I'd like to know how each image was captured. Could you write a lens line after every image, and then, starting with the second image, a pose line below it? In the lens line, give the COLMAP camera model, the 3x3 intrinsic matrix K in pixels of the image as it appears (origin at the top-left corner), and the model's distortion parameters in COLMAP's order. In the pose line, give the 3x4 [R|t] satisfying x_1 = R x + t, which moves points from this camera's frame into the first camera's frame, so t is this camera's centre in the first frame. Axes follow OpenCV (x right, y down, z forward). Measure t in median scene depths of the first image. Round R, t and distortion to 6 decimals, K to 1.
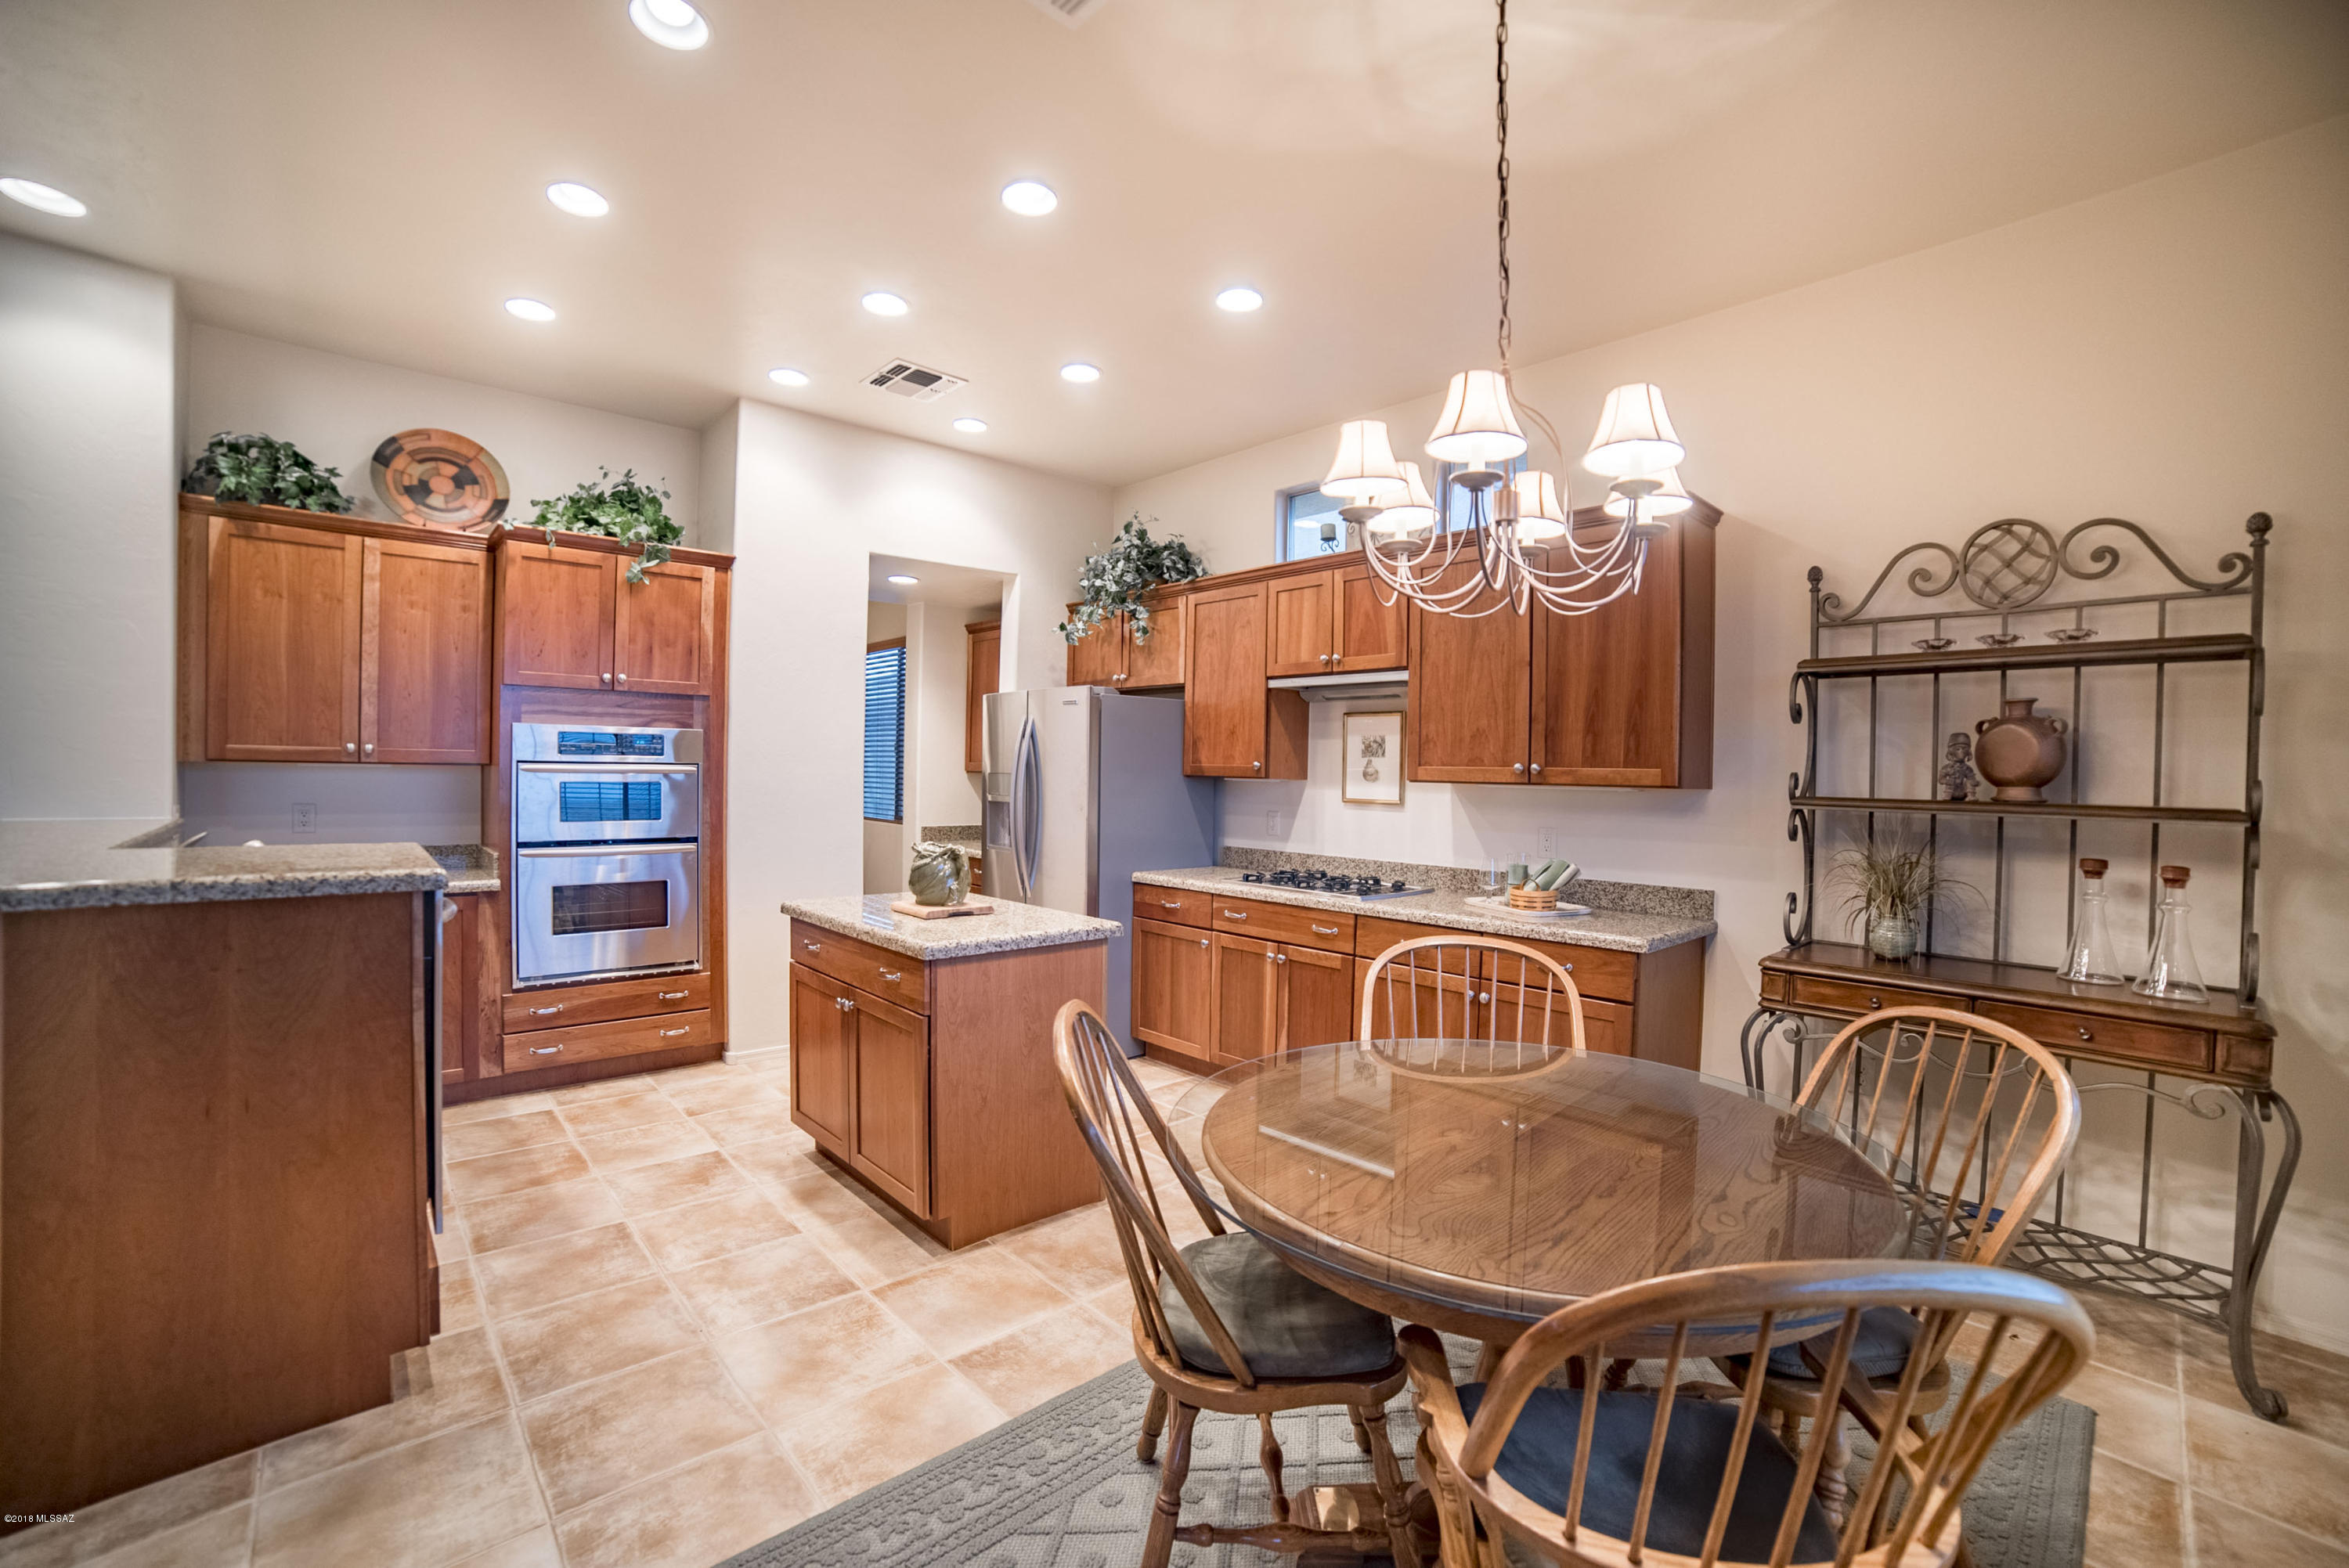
lens RADIAL K [[979.3, 0, 1166.8], [0, 979.3, 787.1], [0, 0, 1]] dist [-0.113974, 0.042818]
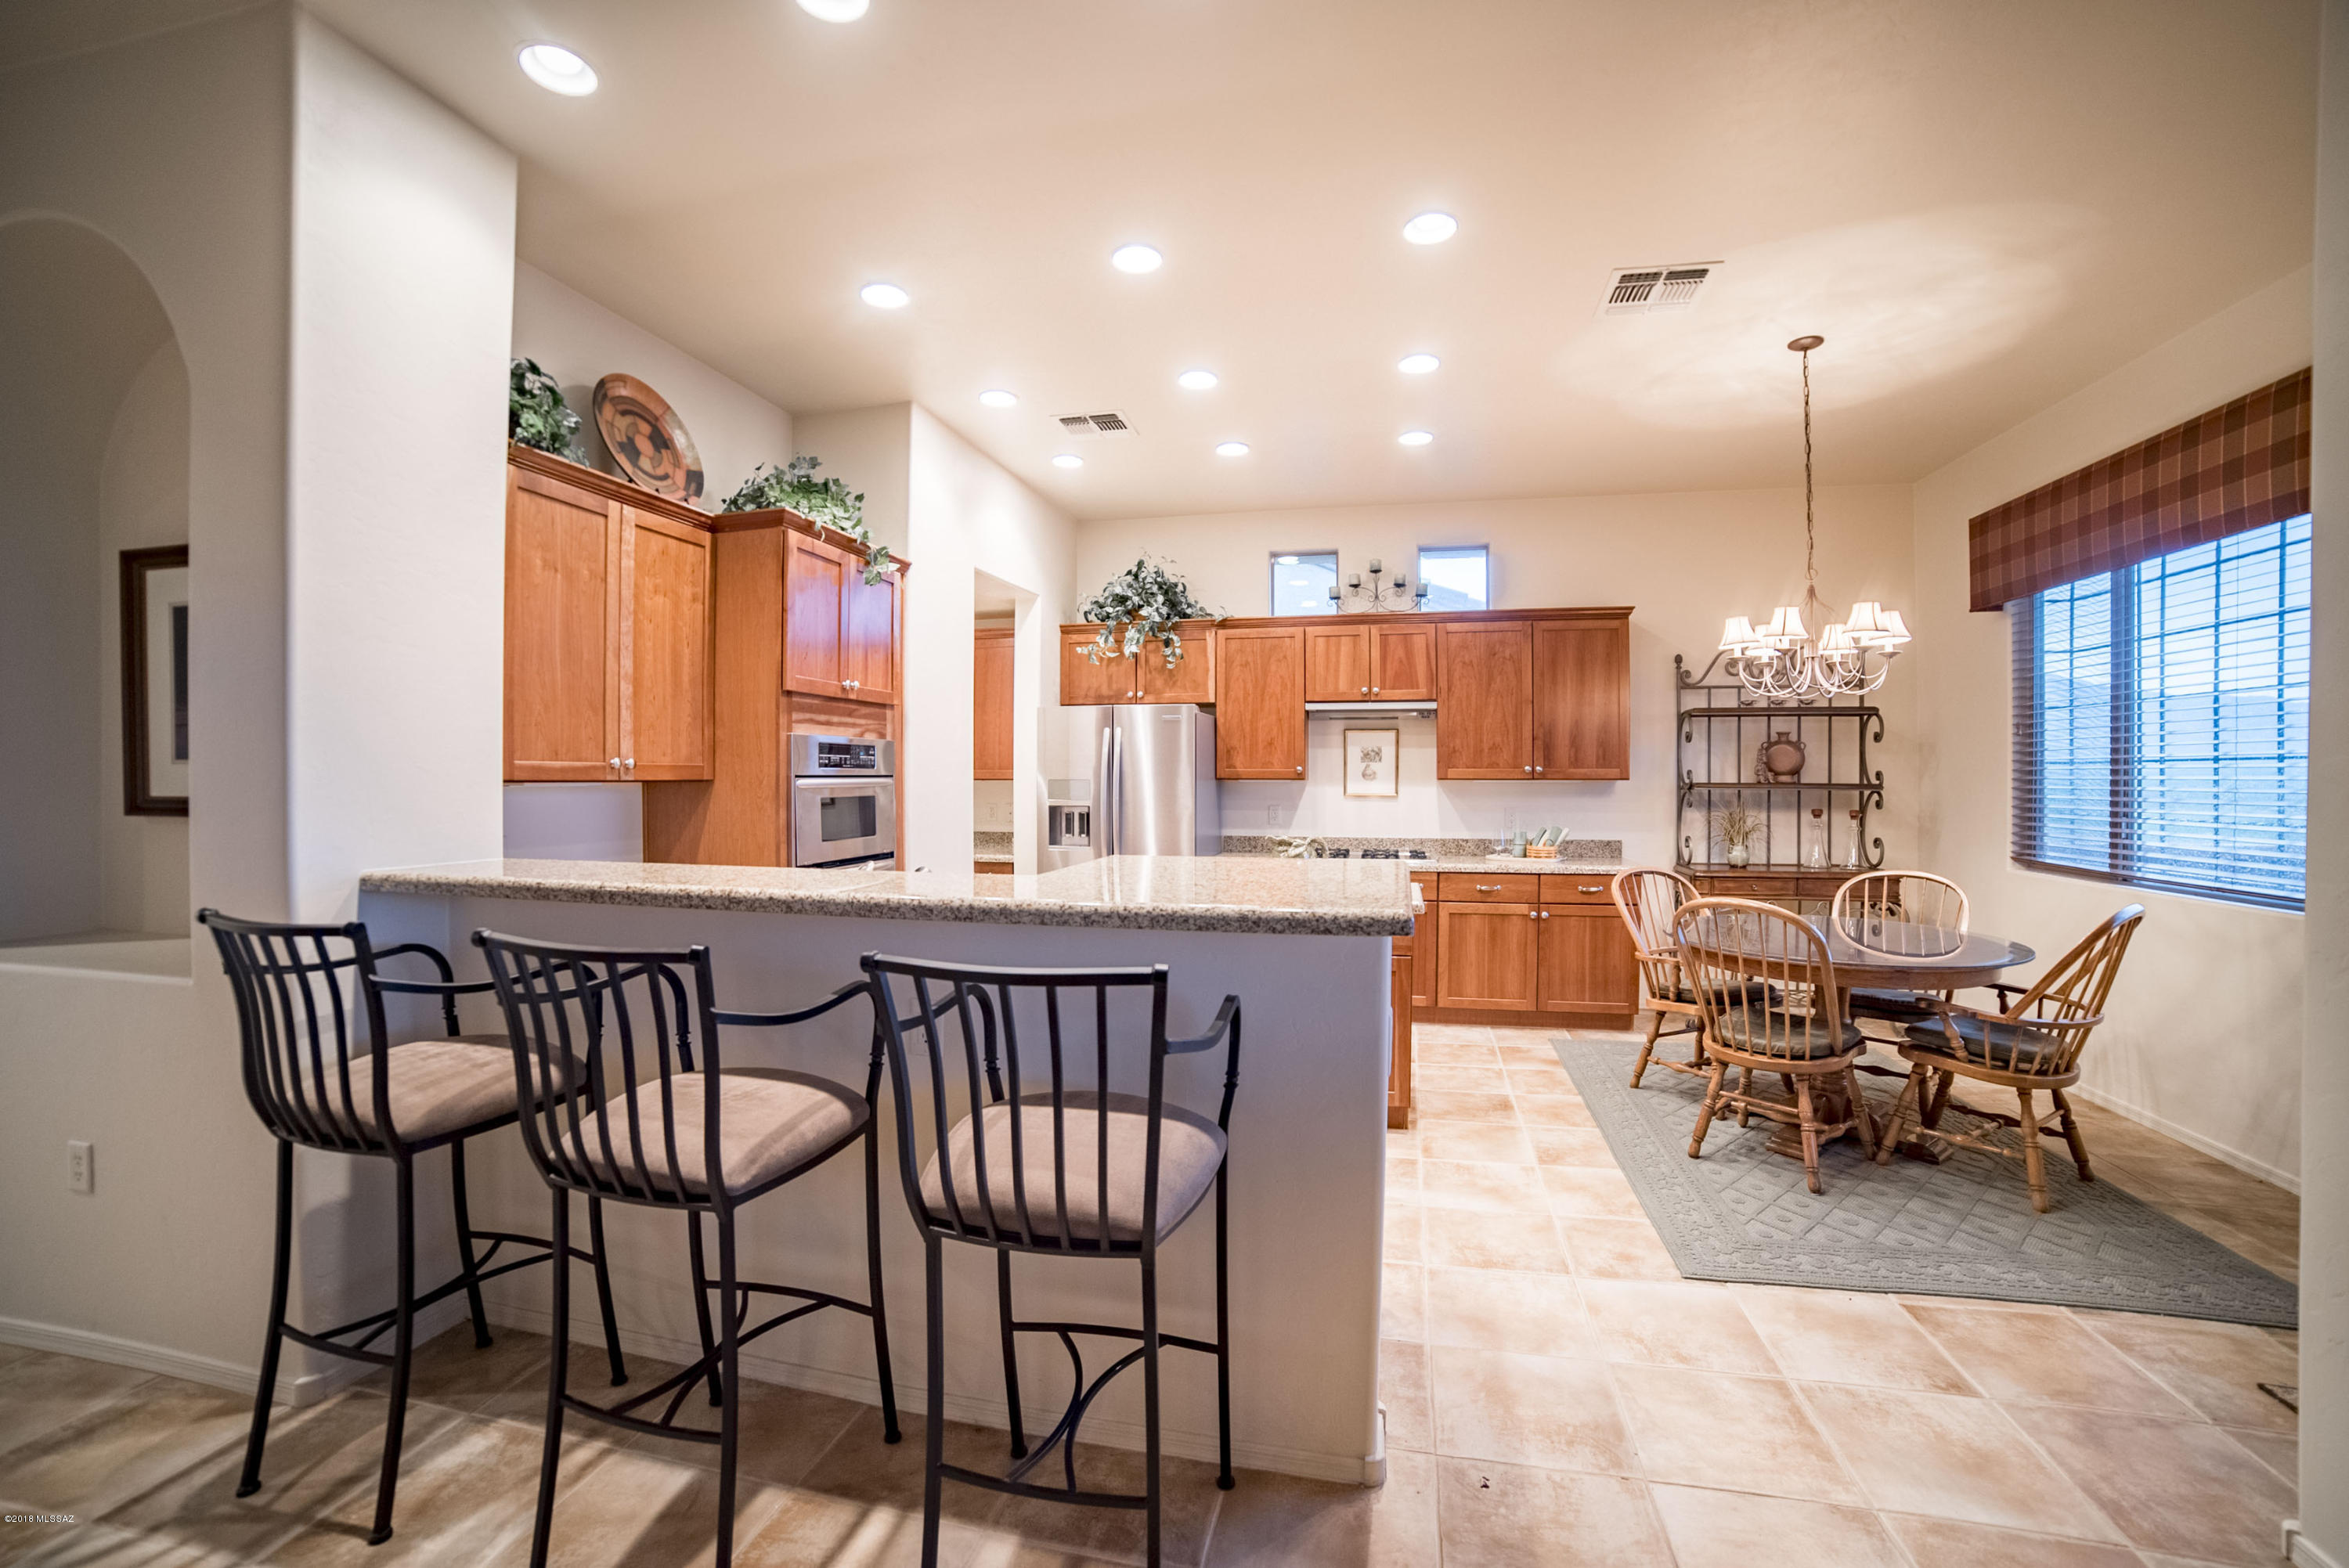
lens RADIAL K [[979.3, 0, 1166.8], [0, 979.3, 787.1], [0, 0, 1]] dist [-0.113974, 0.042818]
pose [[0.825917, -0.024493, 0.563259, -0.895284], [0.024109, 0.999676, 0.008120, -0.015708], [-0.563275, 0.006873, 0.826241, 0.037444]]
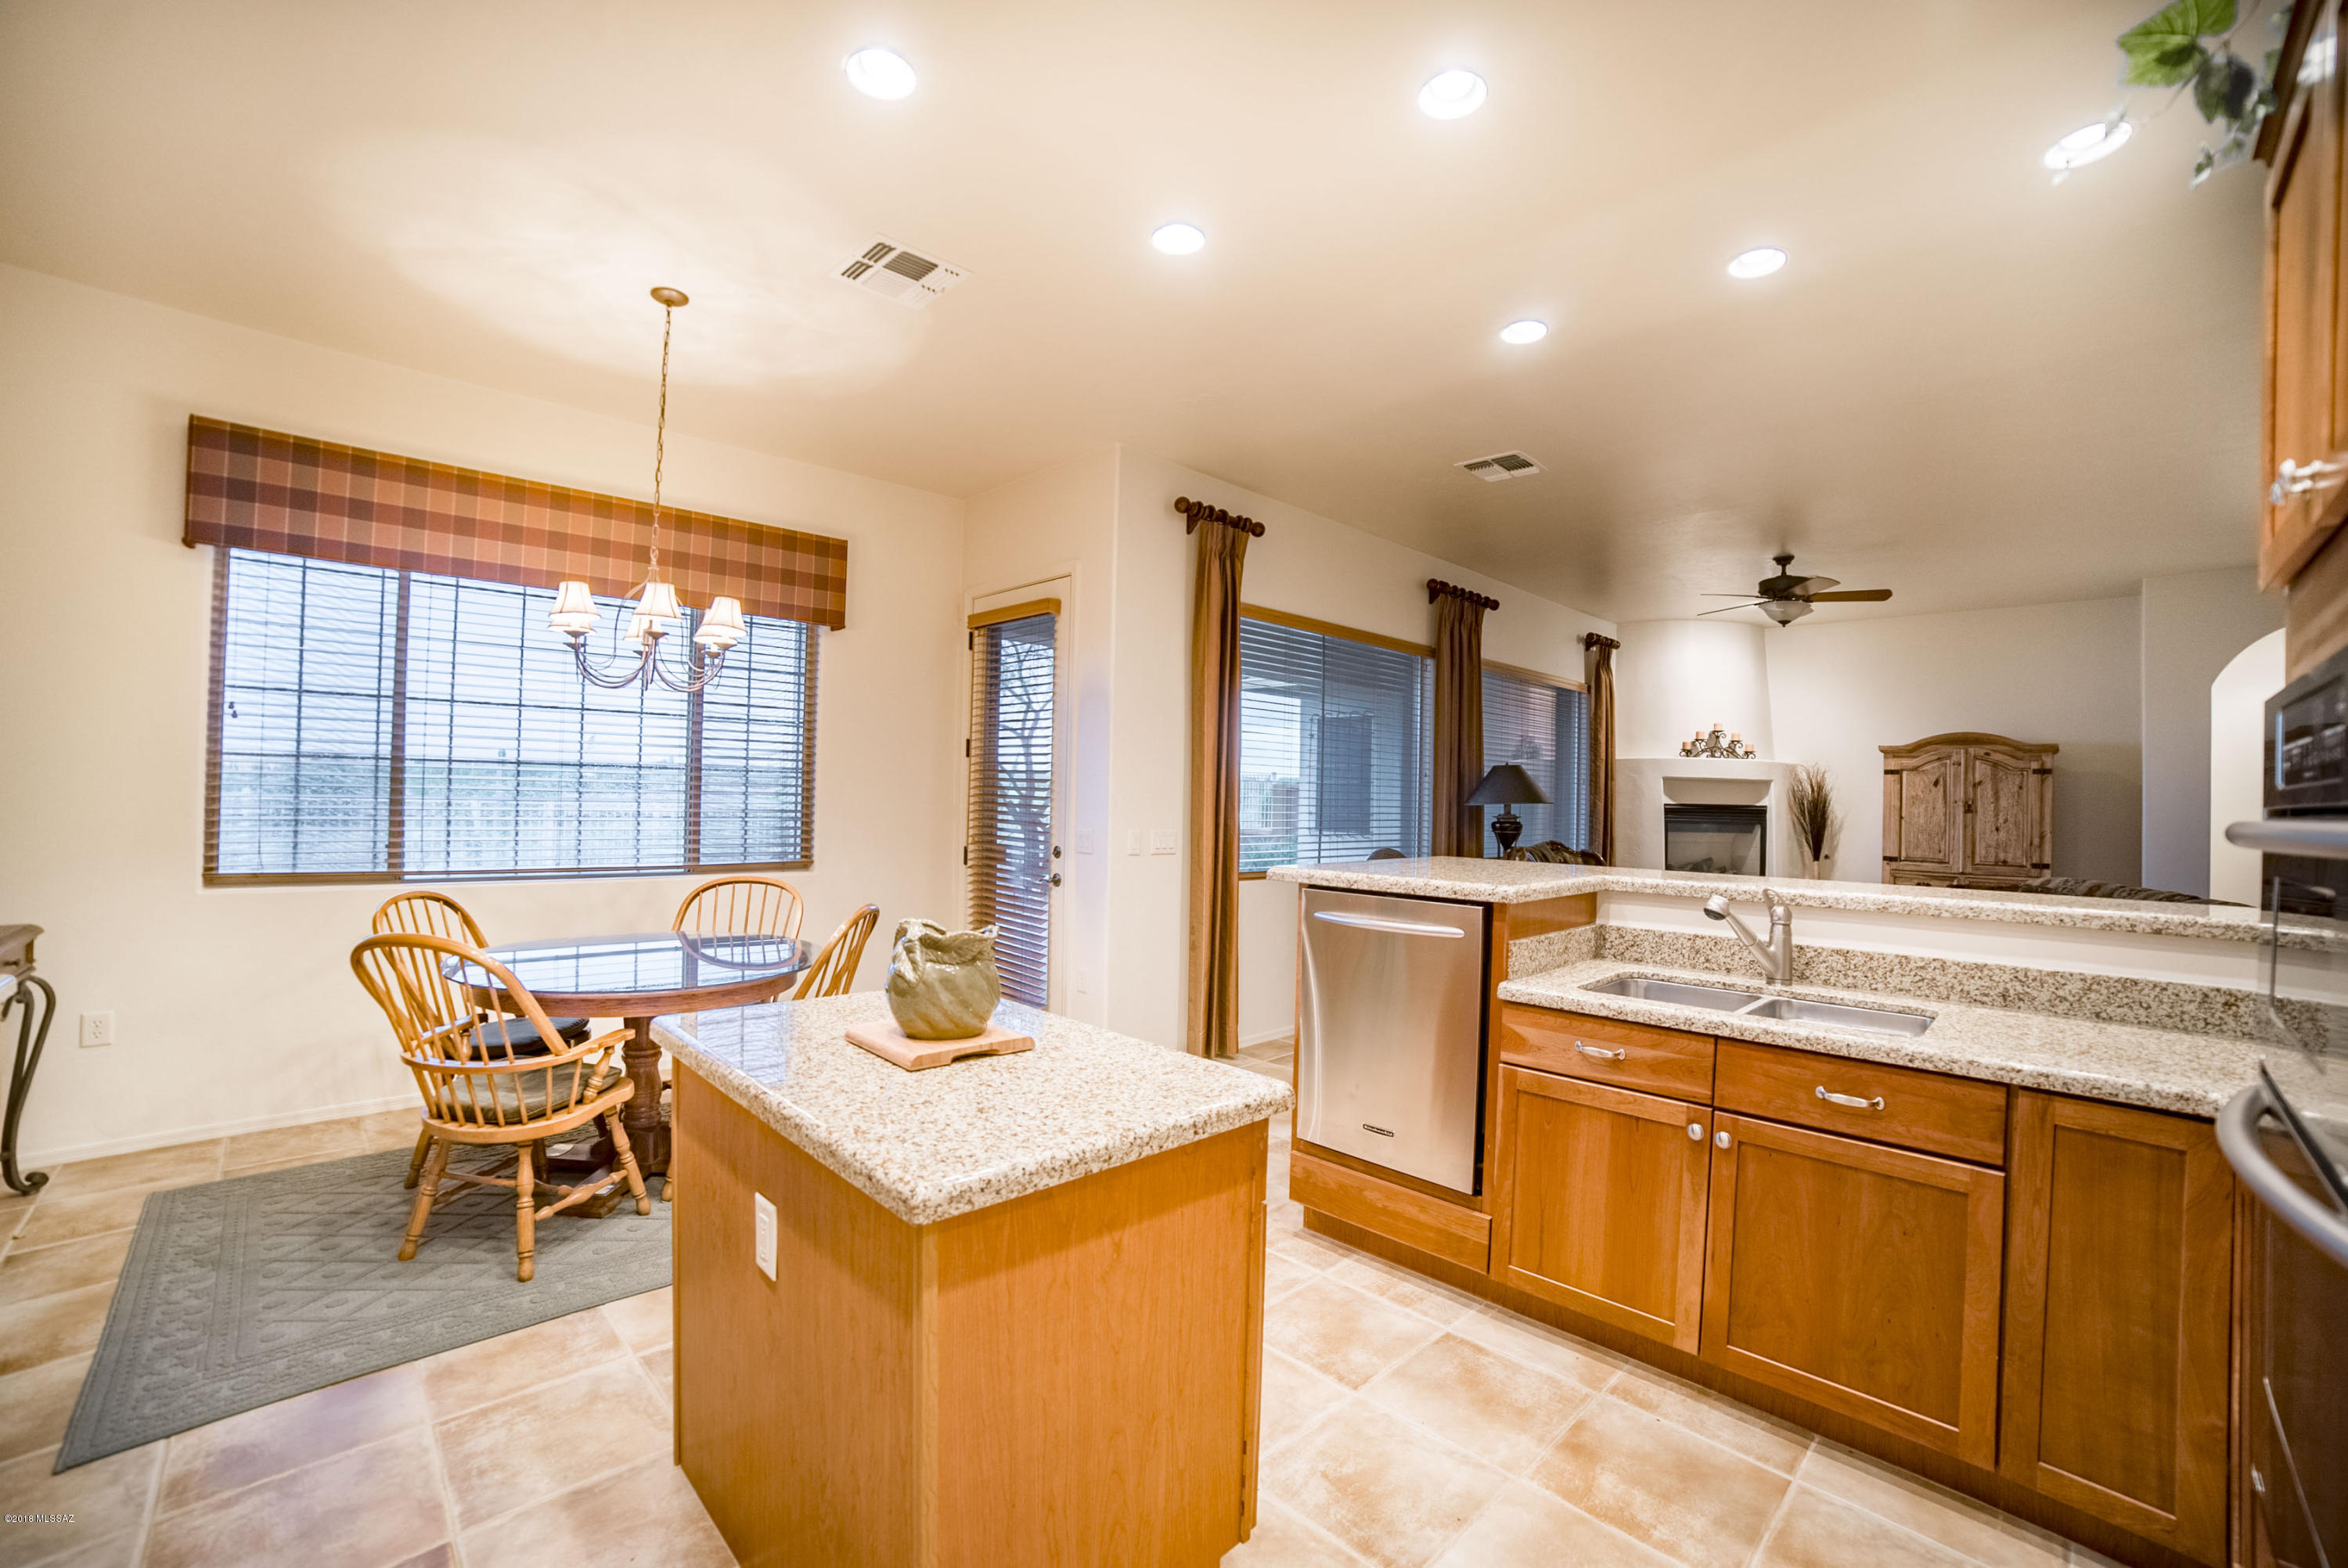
lens RADIAL K [[978.8, 0, 1166.3], [0, 978.8, 787.1], [0, 0, 1]] dist [-0.113974, 0.042818]
pose [[-0.998768, -0.041314, -0.027477, -0.279229], [-0.041384, 0.999141, 0.001975, -0.019230], [0.027372, 0.003110, -0.999620, 1.278426]]
